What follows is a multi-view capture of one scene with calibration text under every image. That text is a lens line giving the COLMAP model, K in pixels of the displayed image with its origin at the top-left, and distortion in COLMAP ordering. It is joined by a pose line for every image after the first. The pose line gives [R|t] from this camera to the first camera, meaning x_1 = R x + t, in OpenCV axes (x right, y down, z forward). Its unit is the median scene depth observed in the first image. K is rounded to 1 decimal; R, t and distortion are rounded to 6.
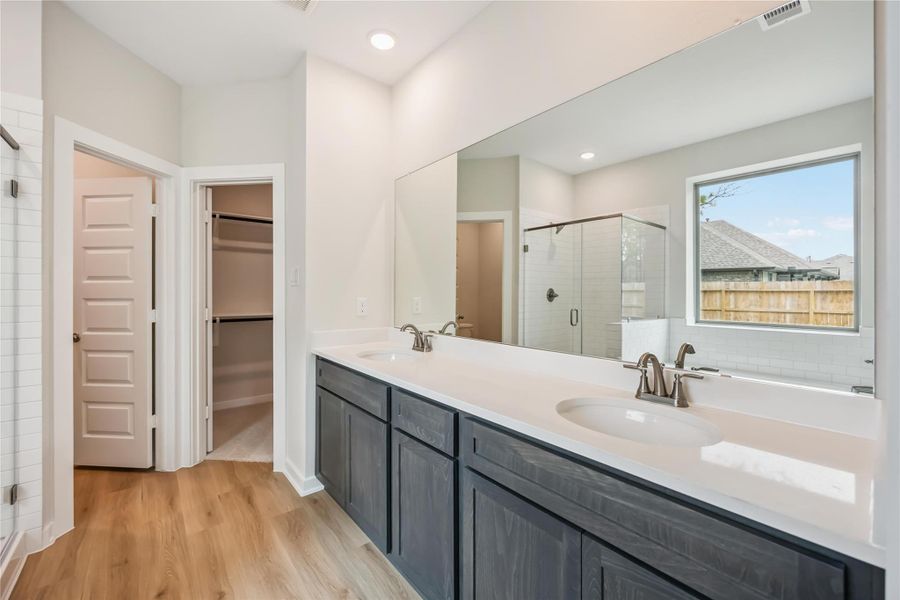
lens RADIAL K [[365.5, 0, 449.3], [0, 365.5, 293.5], [0, 0, 1]] dist [-0.002222, -0.000362]
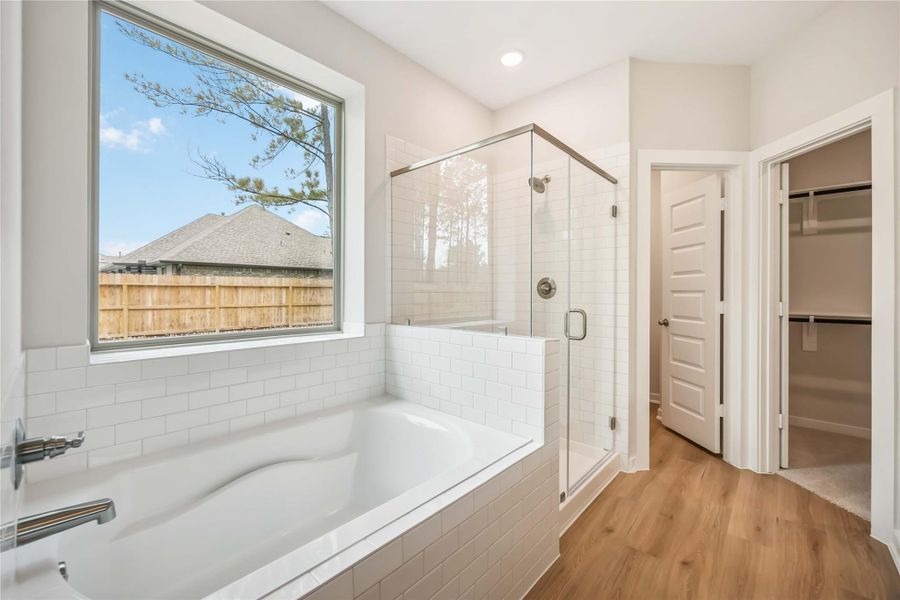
lens RADIAL K [[365.5, 0, 449.3], [0, 365.5, 293.5], [0, 0, 1]] dist [-0.002222, -0.000362]
pose [[0.147156, 0.004242, -0.989104, 0.090266], [-0.005562, 0.999979, 0.003462, 0.023292], [0.989098, 0.004992, 0.147176, 0.093826]]
